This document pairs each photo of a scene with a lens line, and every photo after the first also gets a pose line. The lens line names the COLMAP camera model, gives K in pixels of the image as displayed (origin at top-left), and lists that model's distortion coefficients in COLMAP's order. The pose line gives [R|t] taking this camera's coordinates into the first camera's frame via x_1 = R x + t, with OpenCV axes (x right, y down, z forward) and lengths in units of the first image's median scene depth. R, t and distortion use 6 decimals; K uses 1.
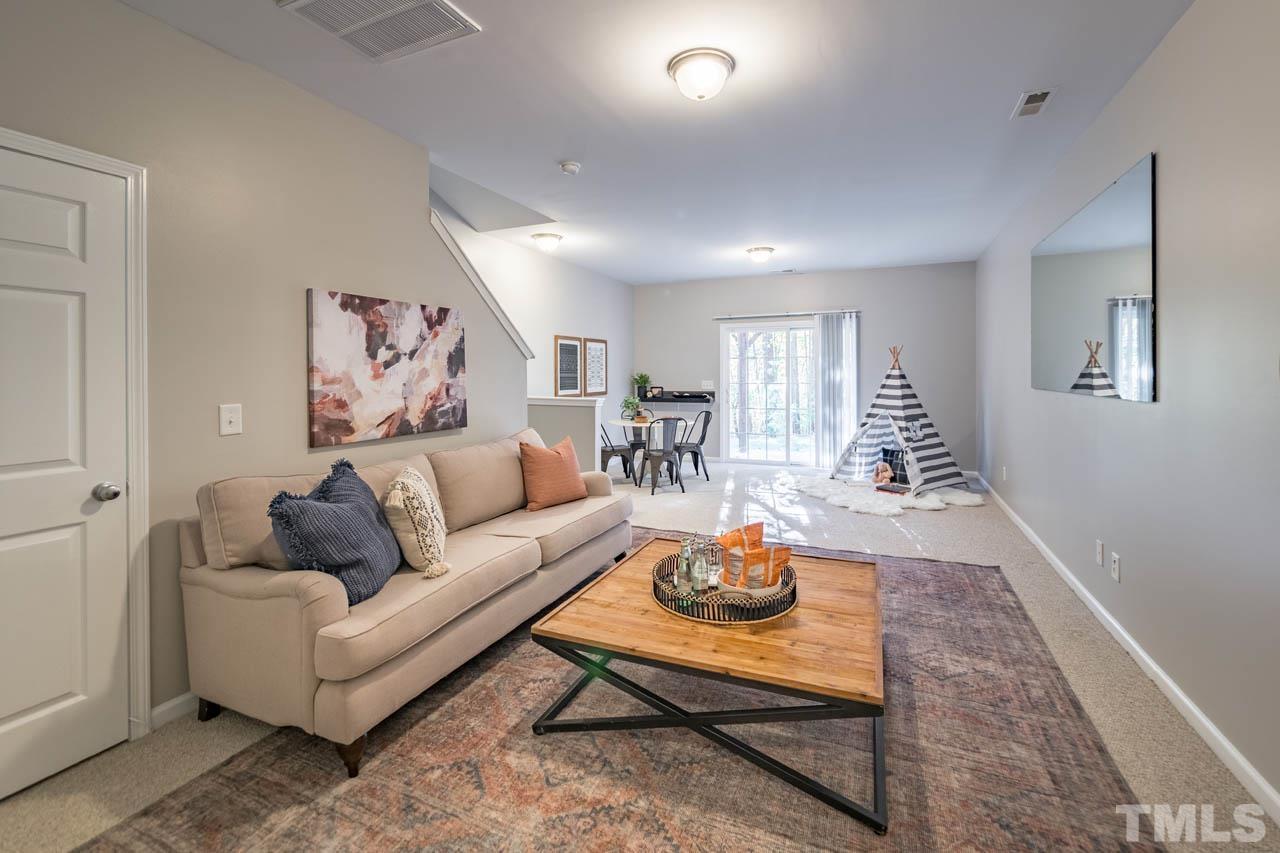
lens RADIAL K [[546.8, 0, 655.3], [0, 546.8, 374.4], [0, 0, 1]] dist [-0.001019, 0.000108]
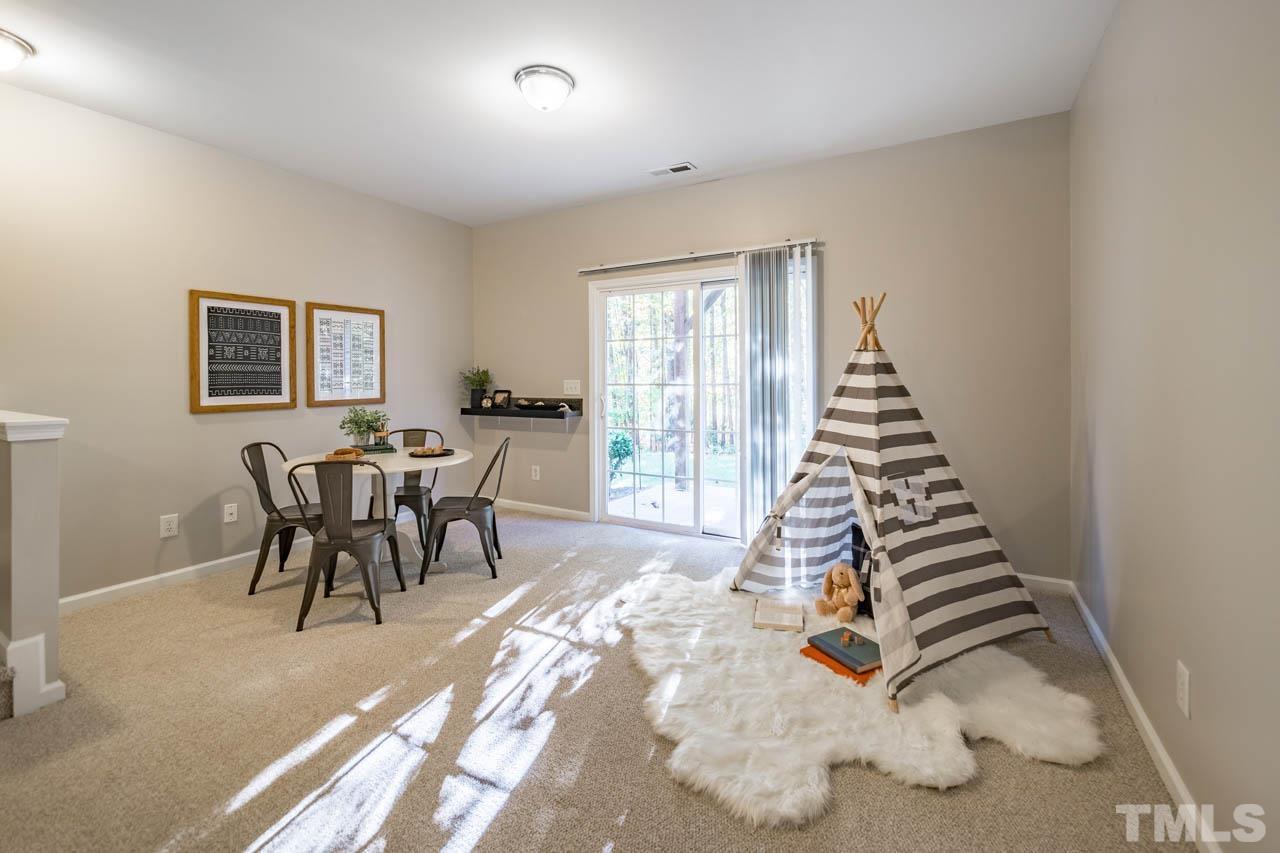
lens RADIAL K [[542.6, 0, 649.0], [0, 542.6, 379.2], [0, 0, 1]] dist [-0.005069, 0.000157]
pose [[0.993232, 0.000597, -0.116144, 0.596746], [-0.000331, 0.999997, 0.002316, 0.022038], [0.116145, -0.002262, 0.993230, 1.050282]]
